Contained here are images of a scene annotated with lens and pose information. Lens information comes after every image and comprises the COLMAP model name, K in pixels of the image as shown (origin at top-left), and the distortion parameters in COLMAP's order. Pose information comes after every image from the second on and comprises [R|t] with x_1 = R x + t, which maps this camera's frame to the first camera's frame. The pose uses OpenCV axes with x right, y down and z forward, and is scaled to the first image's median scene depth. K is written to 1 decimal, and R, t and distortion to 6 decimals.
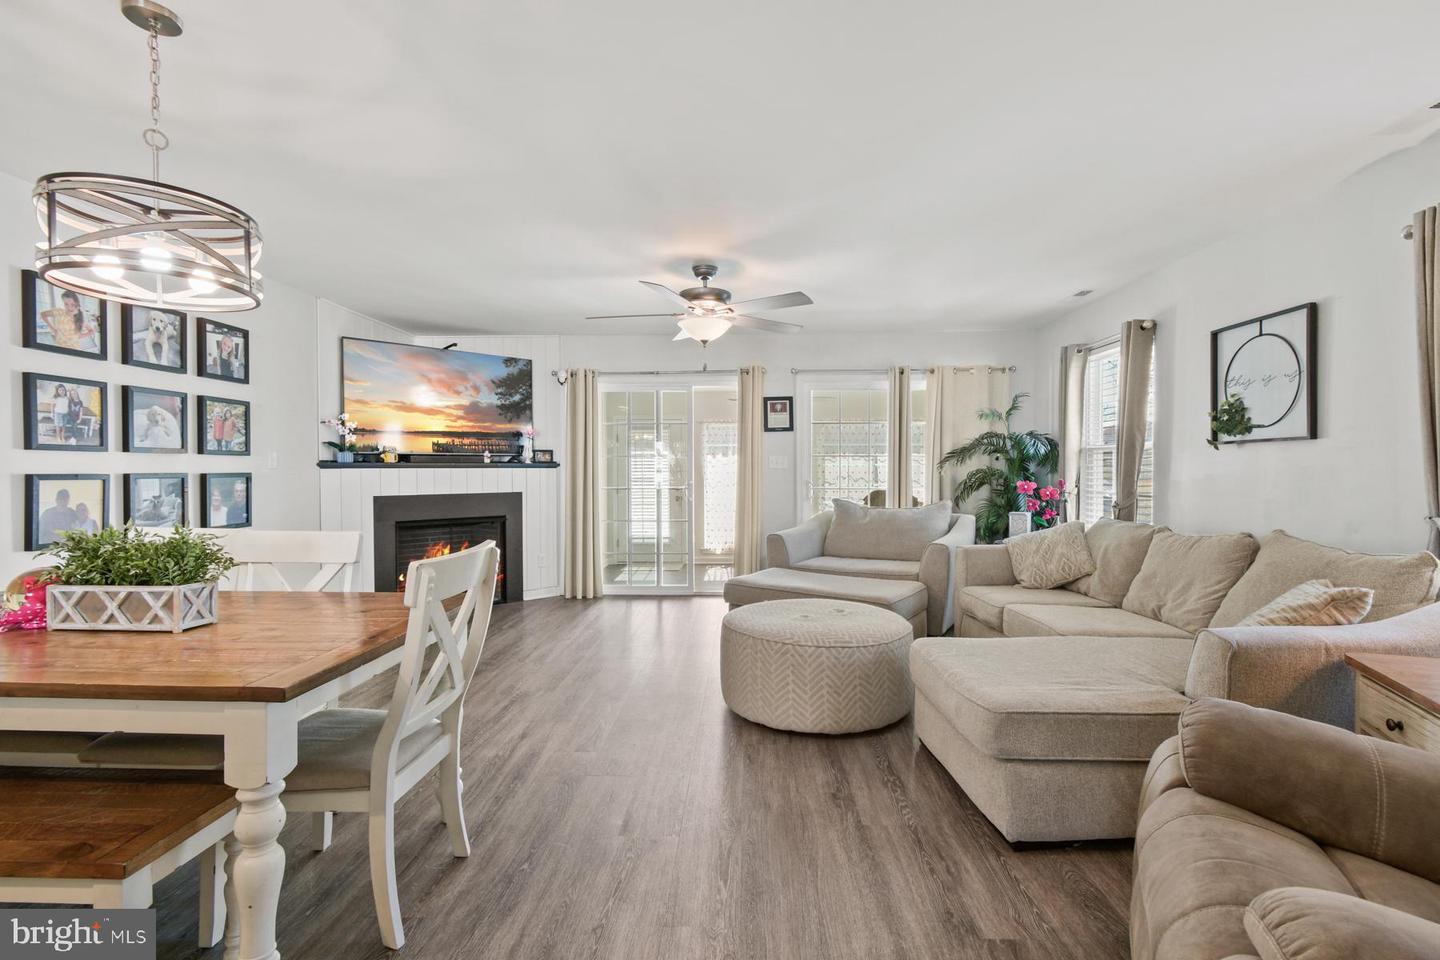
lens RADIAL K [[638.0, 0, 723.2], [0, 638.0, 475.7], [0, 0, 1]] dist [0.003617, -0.001309]
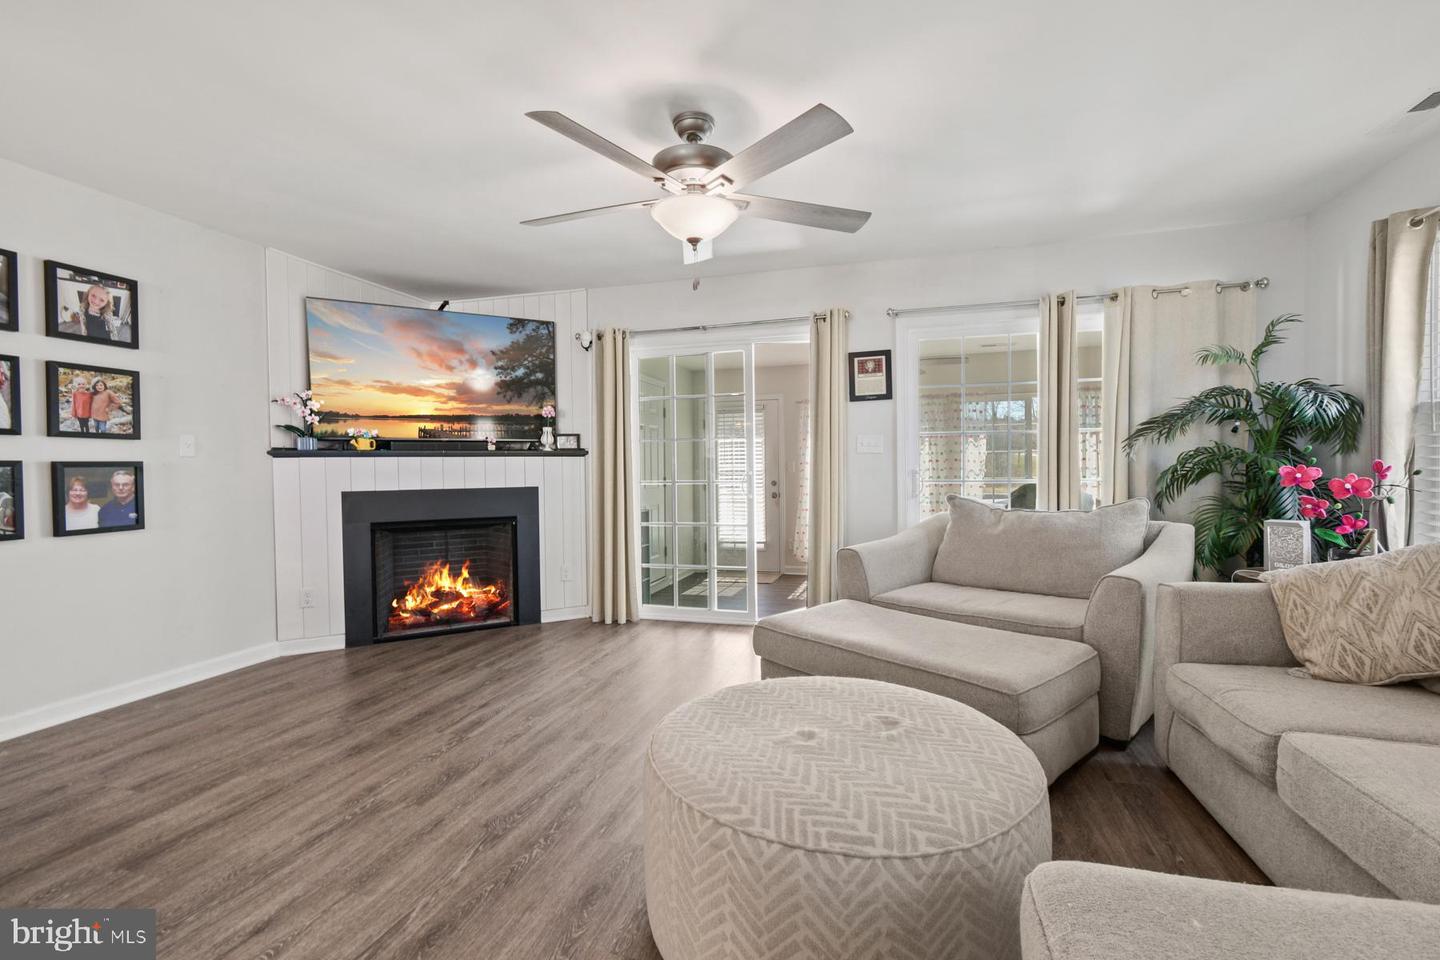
lens RADIAL K [[638.7, 0, 722.1], [0, 638.7, 478.0], [0, 0, 1]] dist [0.002398, -0.001015]
pose [[0.969731, -0.004844, -0.244128, 0.161890], [0.006769, 0.999952, 0.007047, 0.016592], [0.244082, -0.008486, 0.969717, 0.446500]]
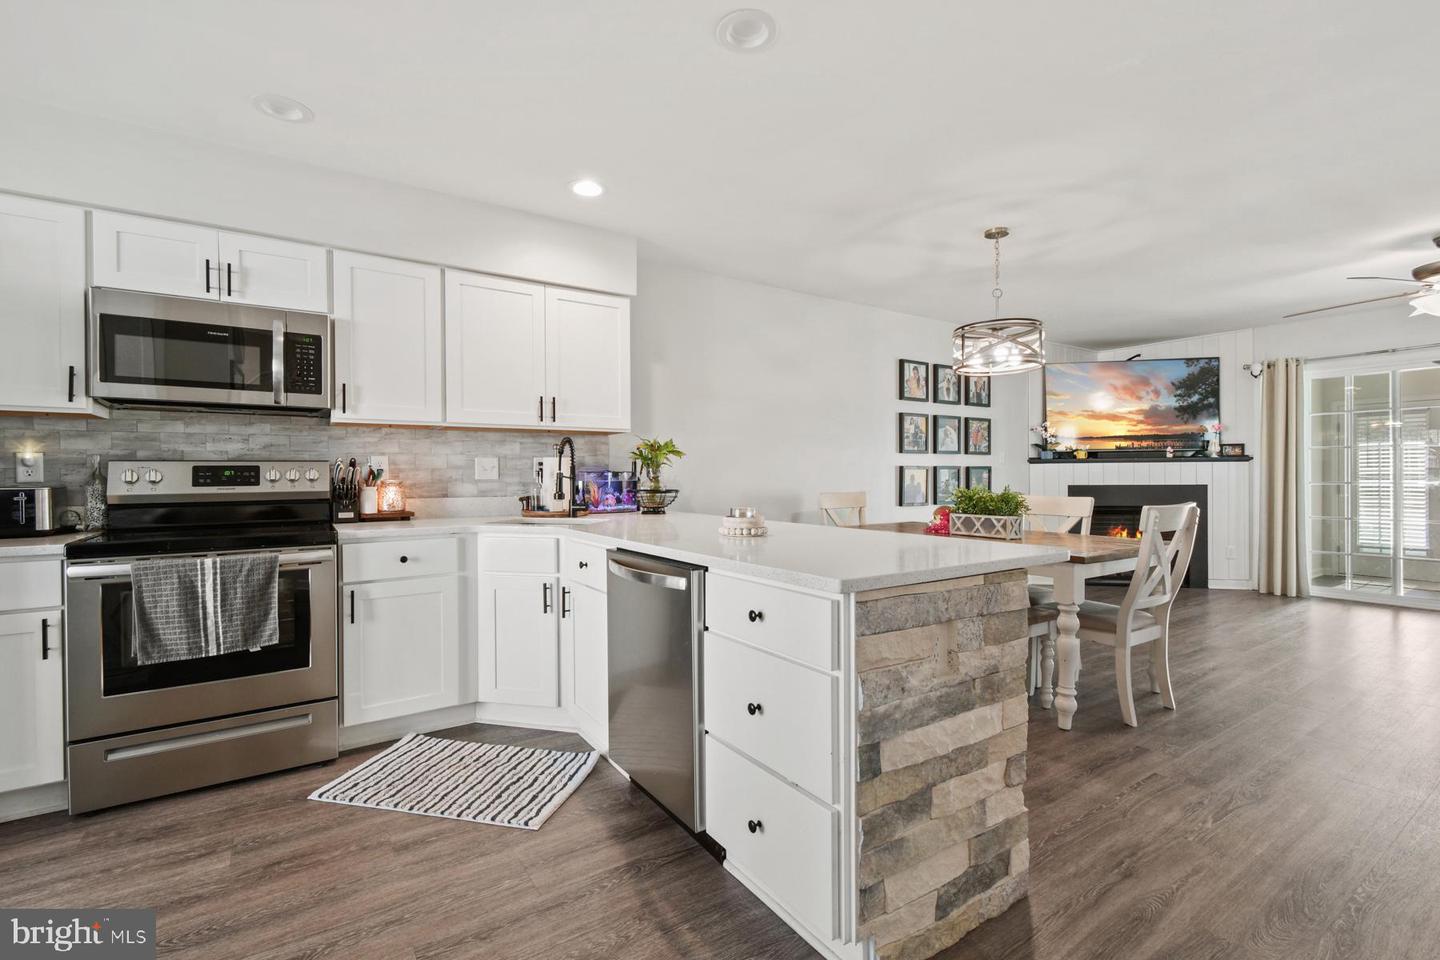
lens RADIAL K [[638.0, 0, 723.2], [0, 638.0, 475.7], [0, 0, 1]] dist [0.003617, -0.001309]
pose [[0.586042, 0.000518, -0.810281, 0.111150], [-0.003747, 0.999991, -0.002071, 0.025004], [0.810272, 0.004249, 0.586038, -0.415913]]
